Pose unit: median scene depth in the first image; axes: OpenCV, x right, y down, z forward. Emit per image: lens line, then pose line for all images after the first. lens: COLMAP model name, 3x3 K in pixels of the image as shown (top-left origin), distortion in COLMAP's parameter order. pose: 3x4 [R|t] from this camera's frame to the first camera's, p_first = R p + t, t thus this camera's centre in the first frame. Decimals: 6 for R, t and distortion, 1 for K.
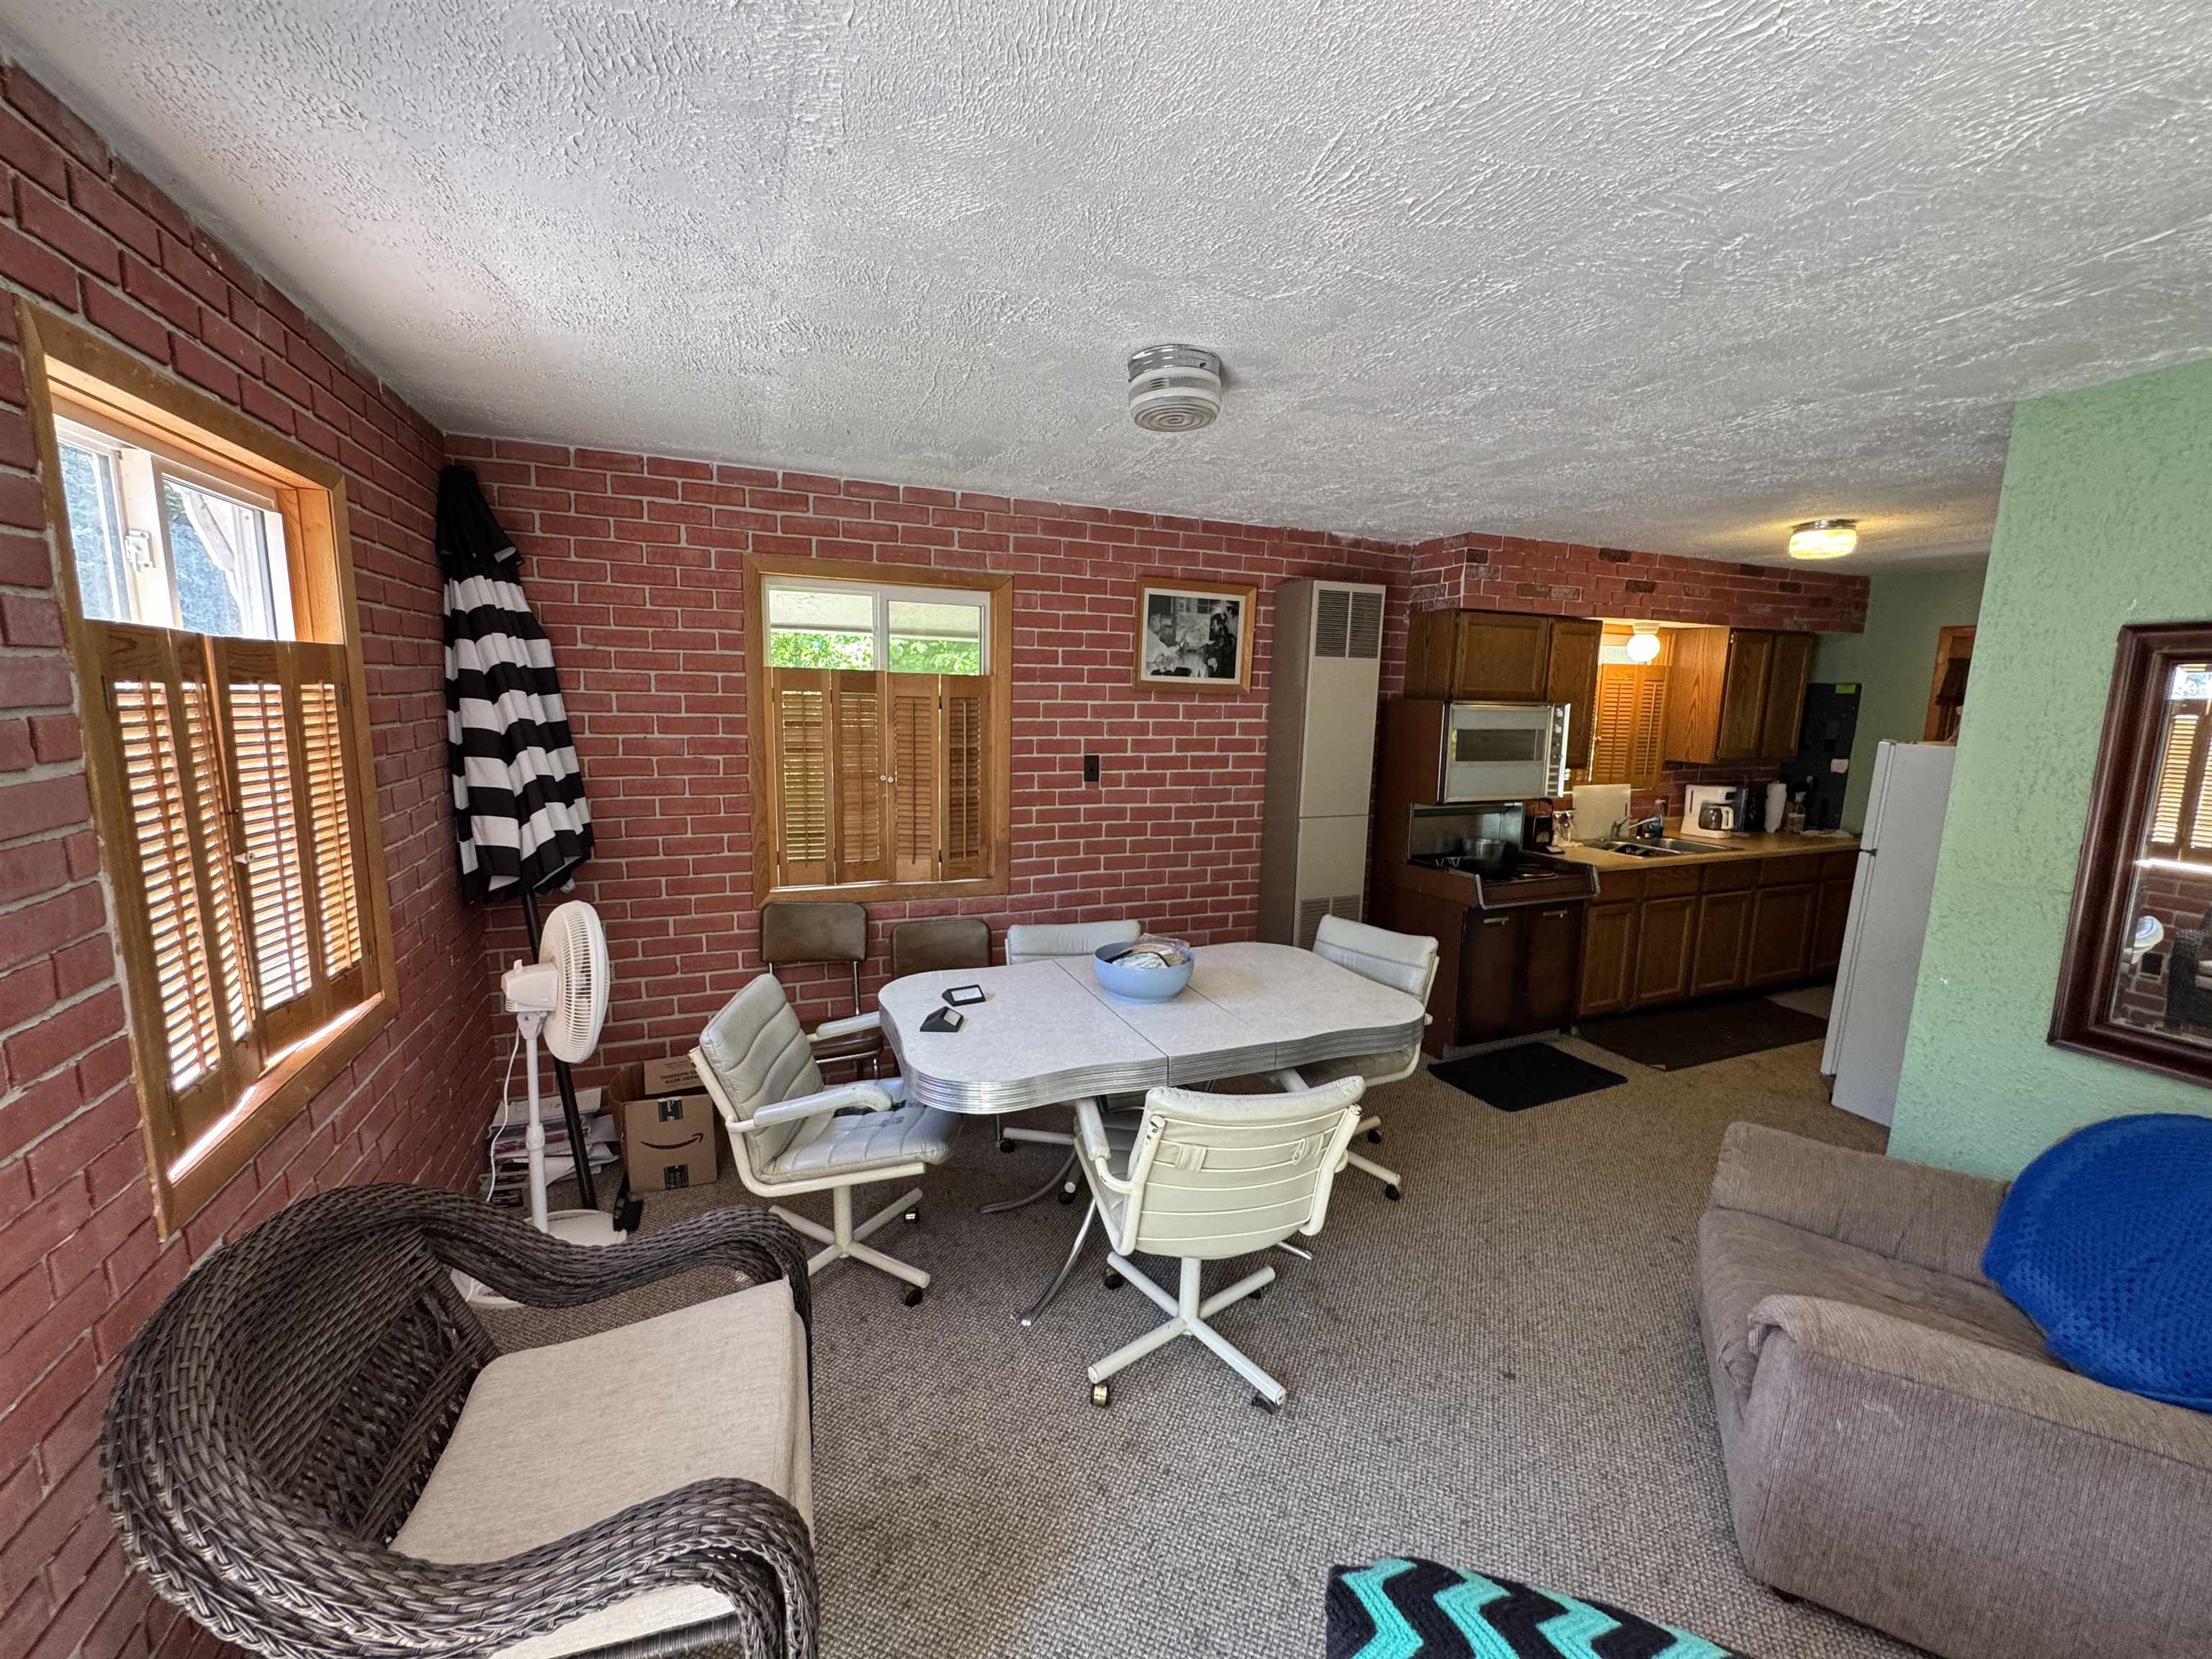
lens RADIAL K [[882.1, 0, 1109.5], [0, 882.1, 835.0], [0, 0, 1]] dist [-0.004372, 0.001002]
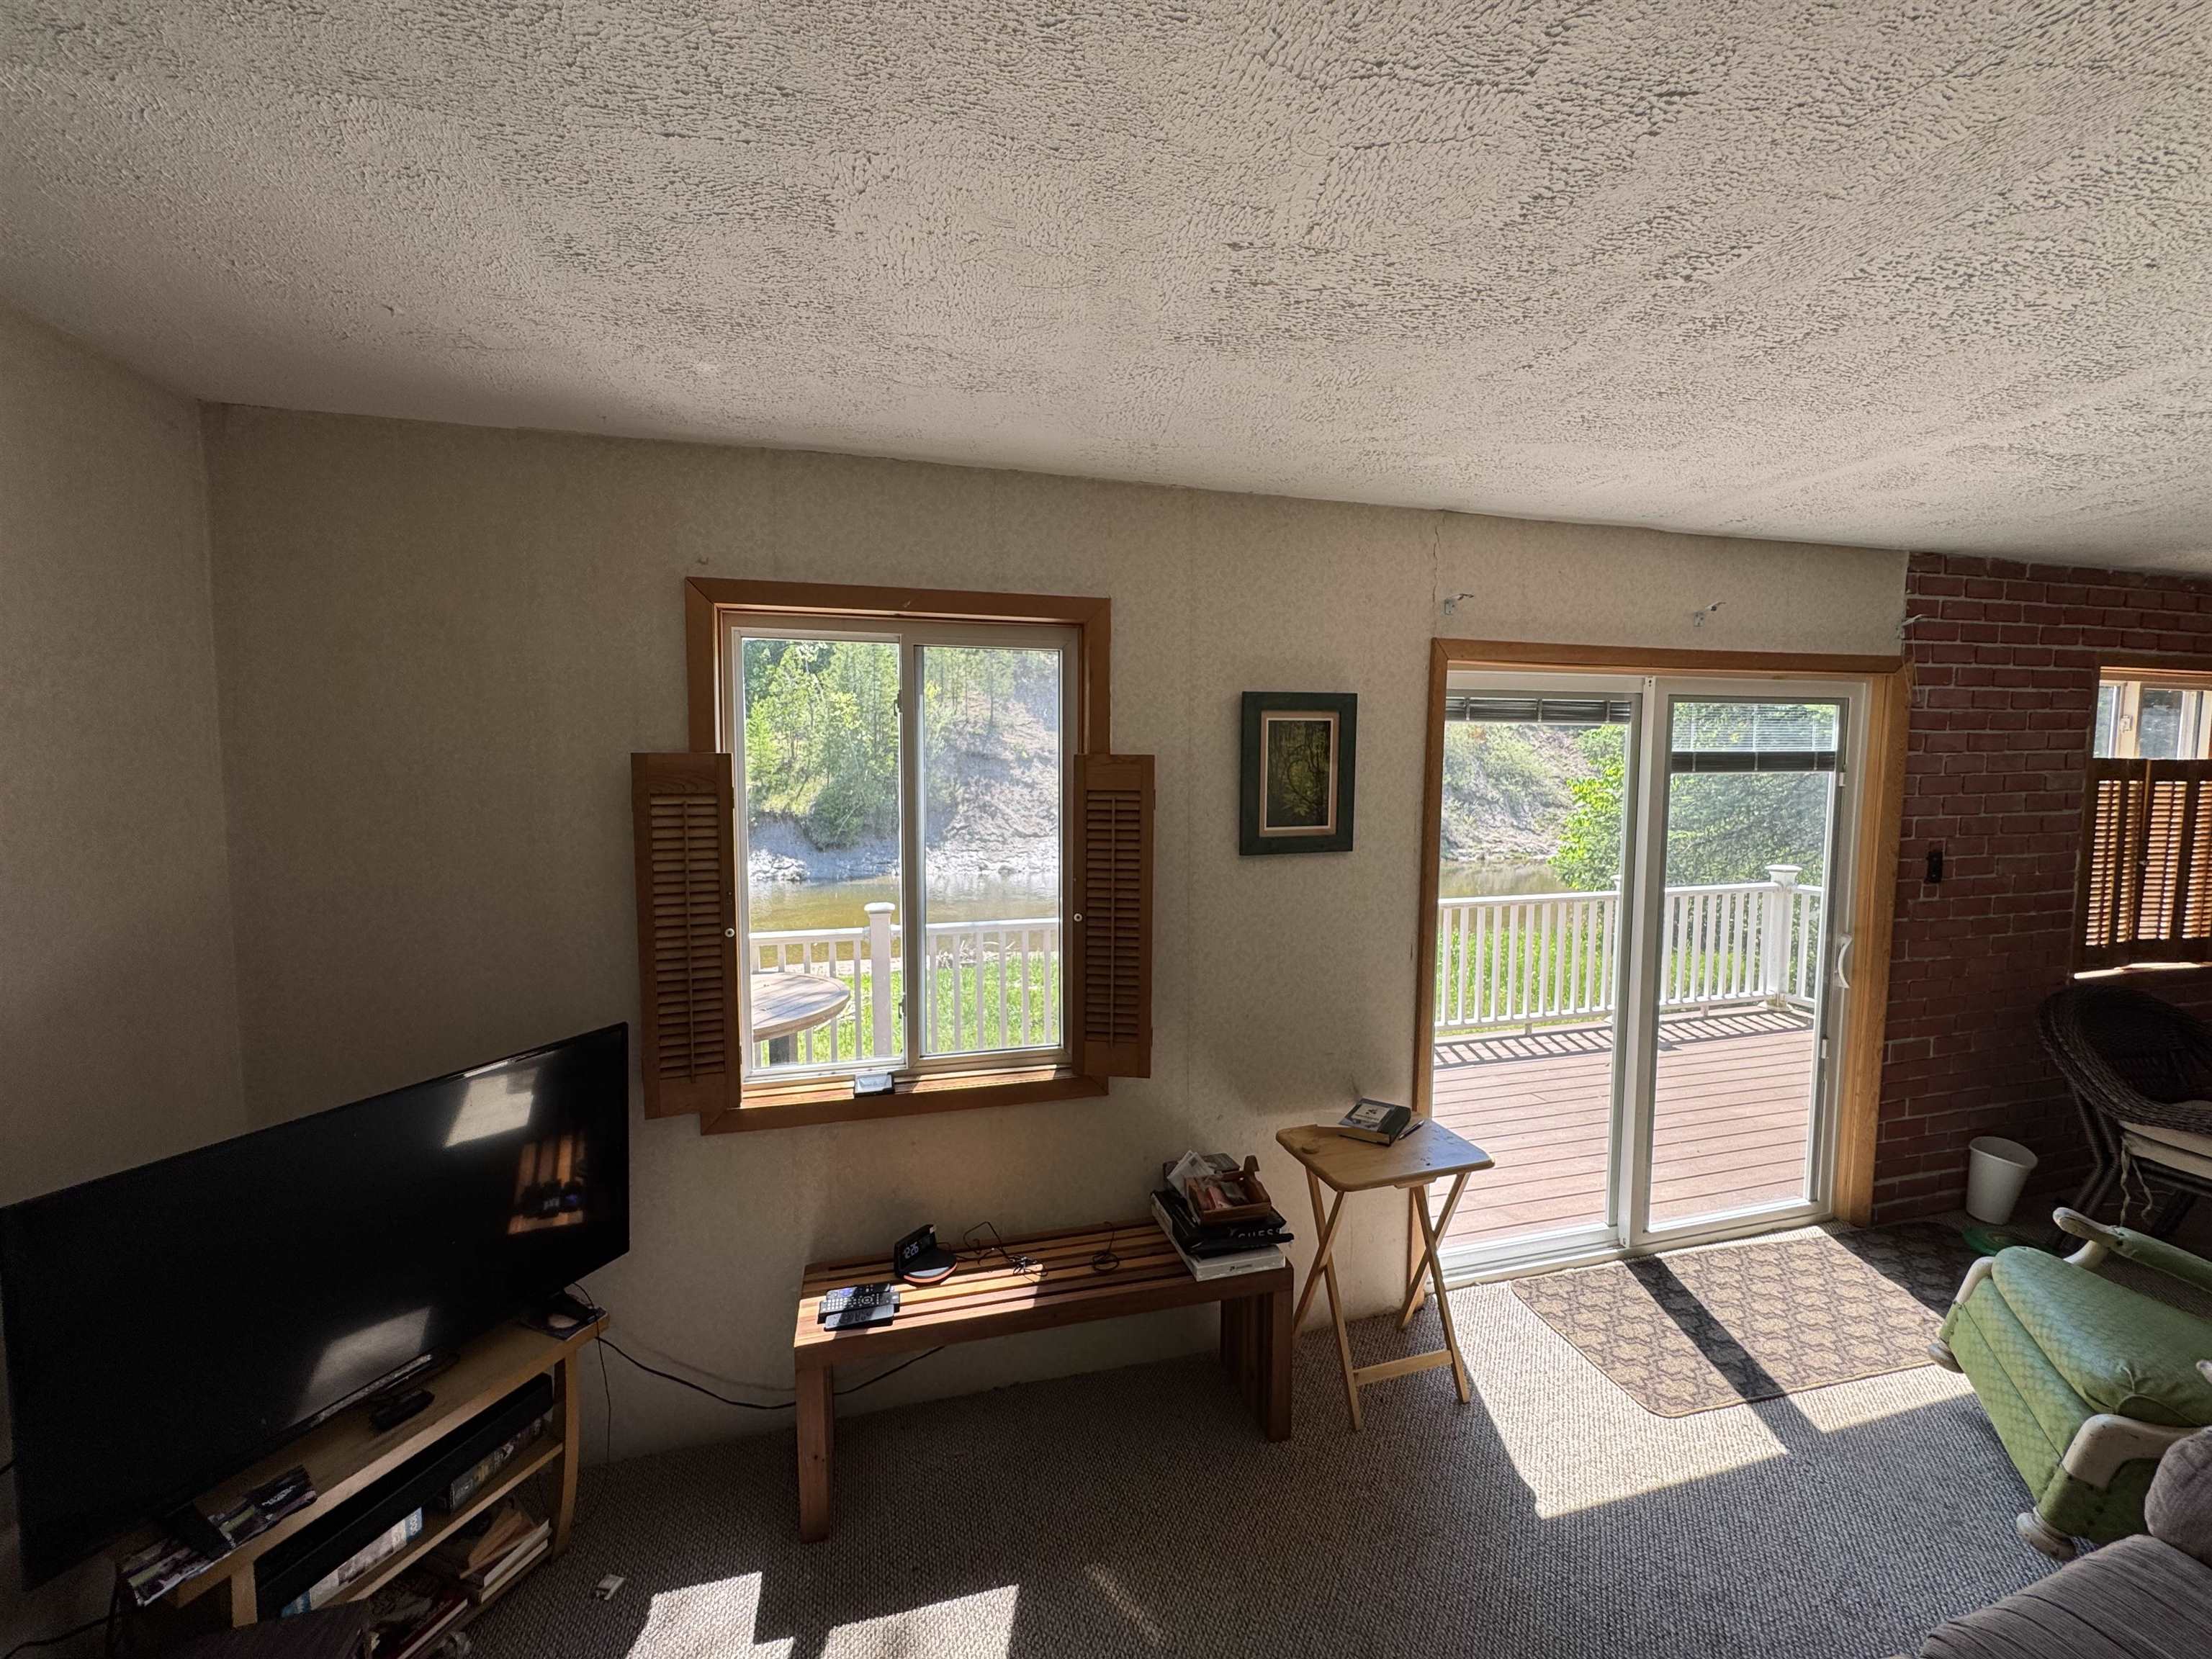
lens RADIAL K [[882.1, 0, 1104.8], [0, 882.1, 828.2], [0, 0, 1]] dist [-0.004372, 0.001002]
pose [[-0.130366, 0.051171, -0.990145, 0.582649], [-0.159869, 0.984514, 0.071929, 0.078051], [0.978492, 0.167671, -0.120167, -0.491147]]
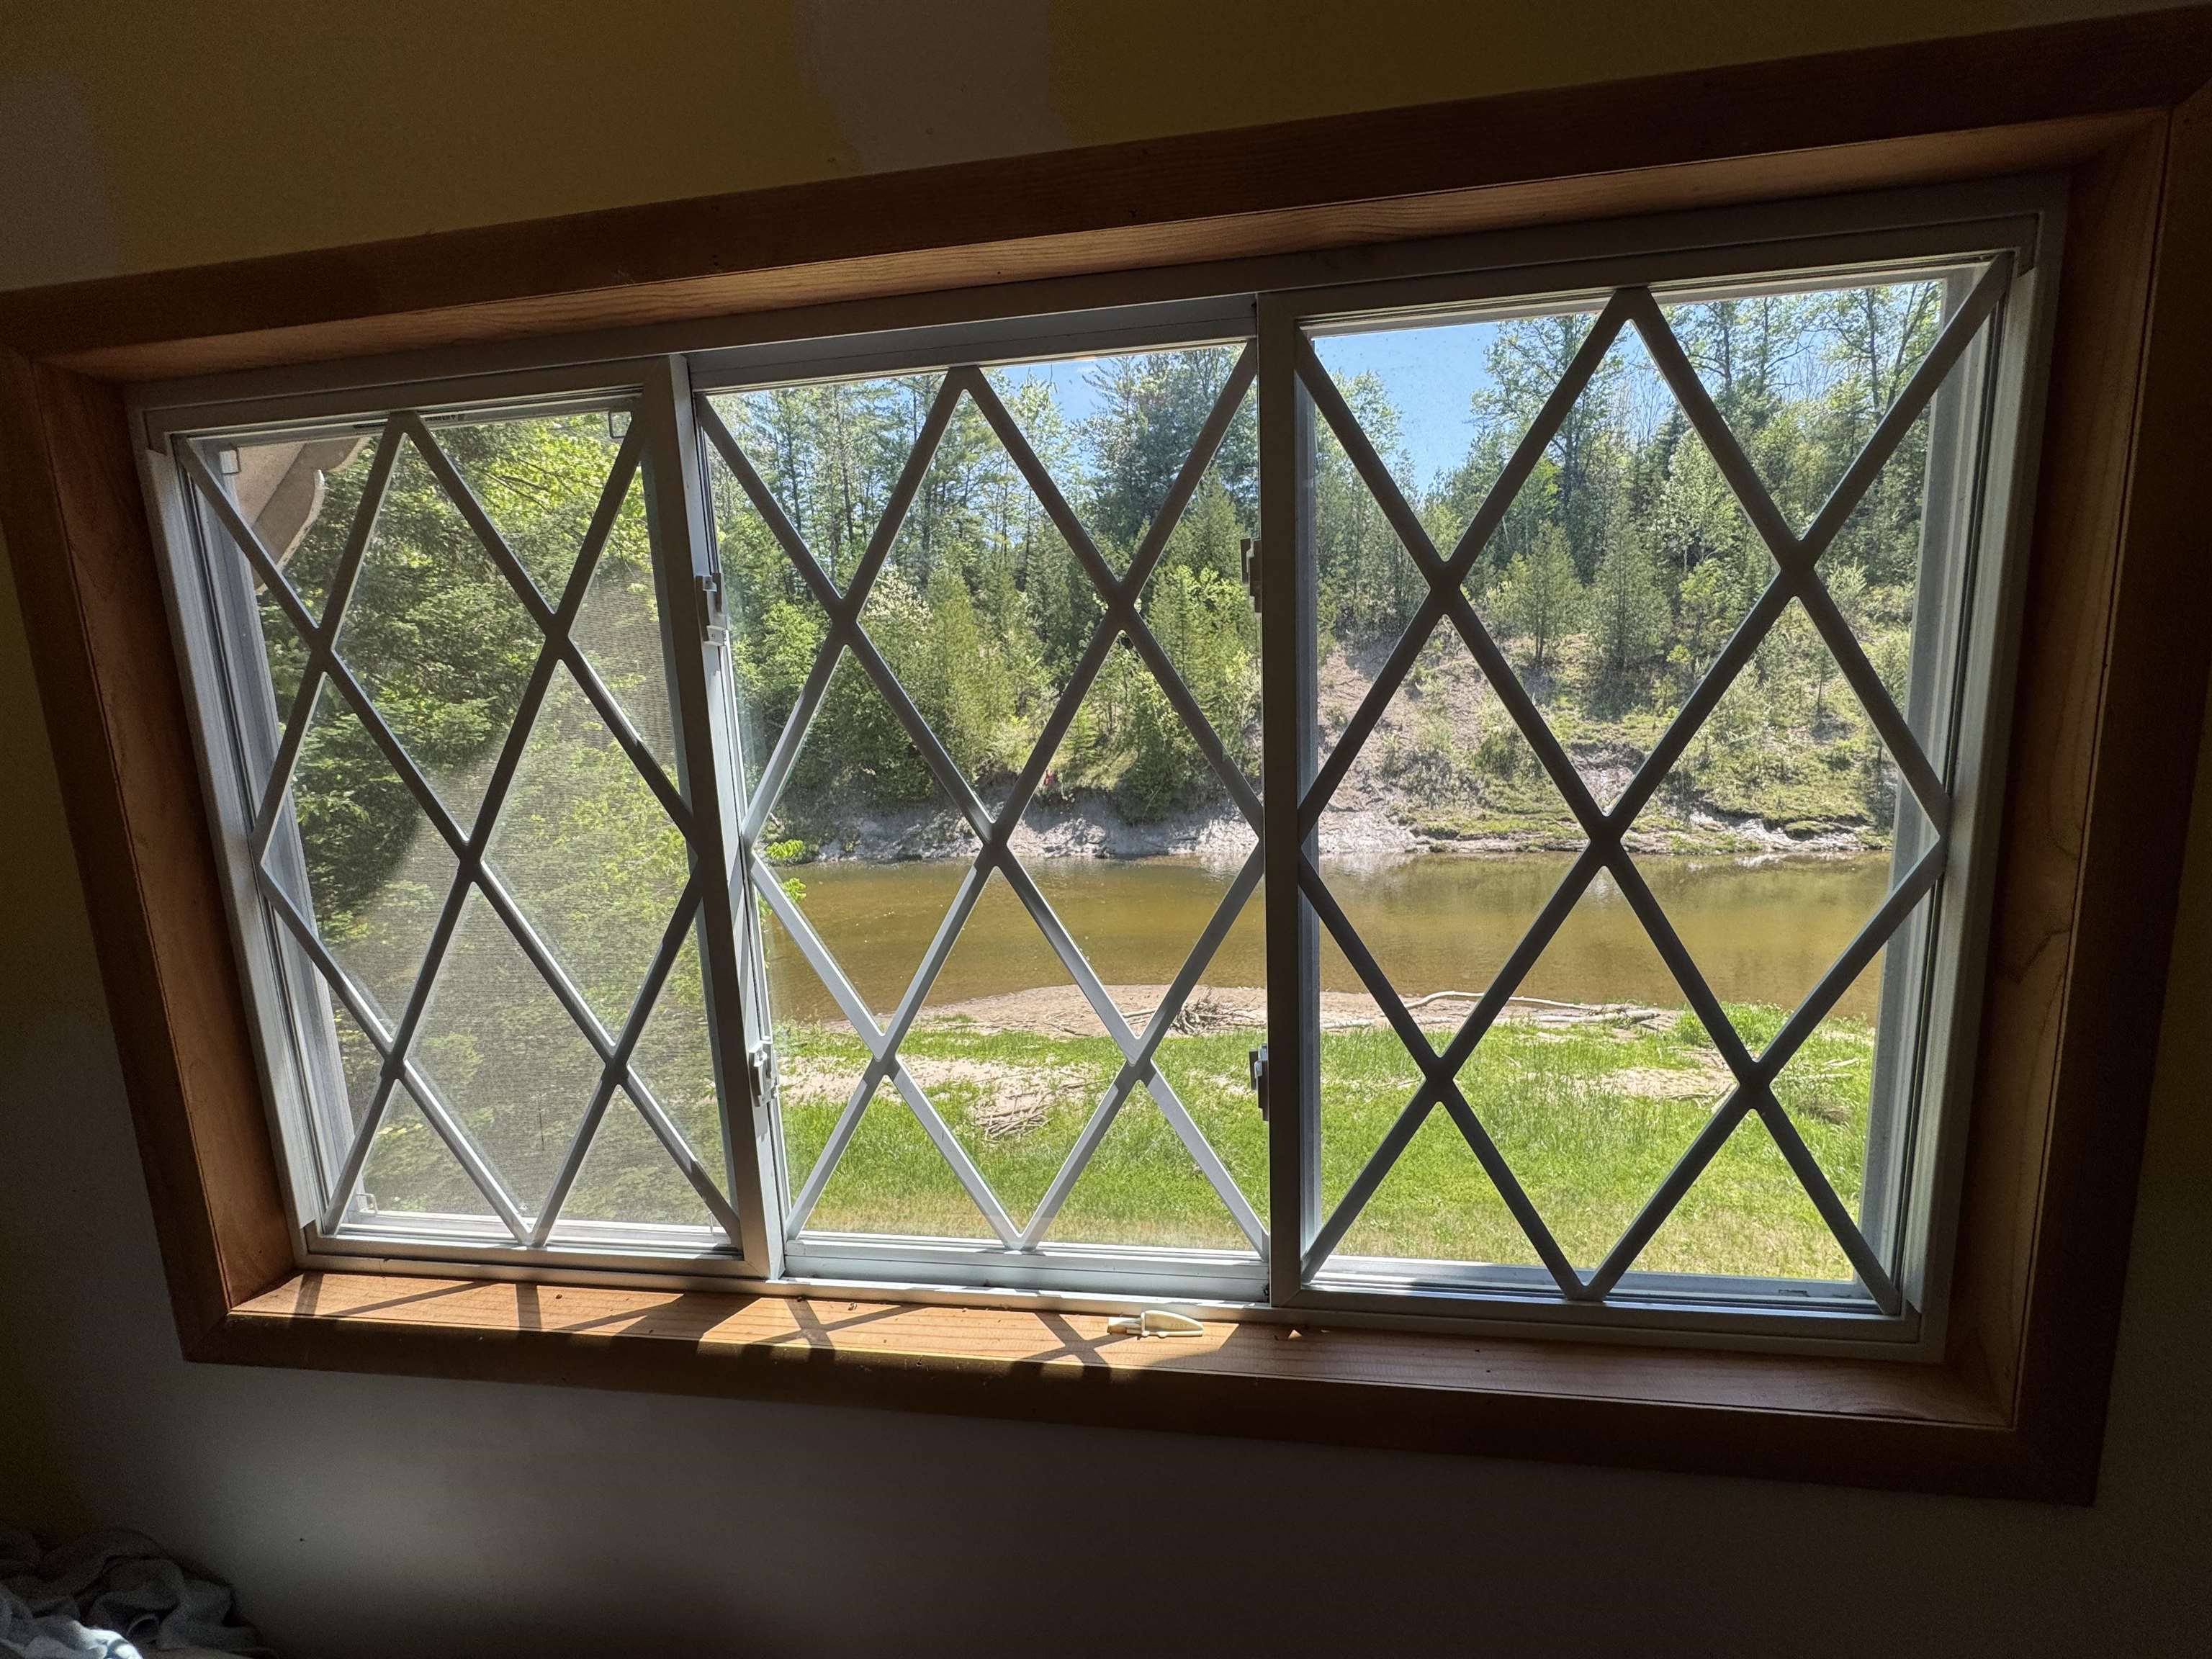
lens RADIAL K [[882.1, 0, 1106.9], [0, 882.1, 827.0], [0, 0, 1]] dist [-0.004372, 0.001002]
pose [[-0.504631, 0.134385, -0.852812, 0.001299], [-0.108110, 0.970199, 0.216854, -0.693234], [0.856540, 0.201629, -0.475064, -0.109384]]
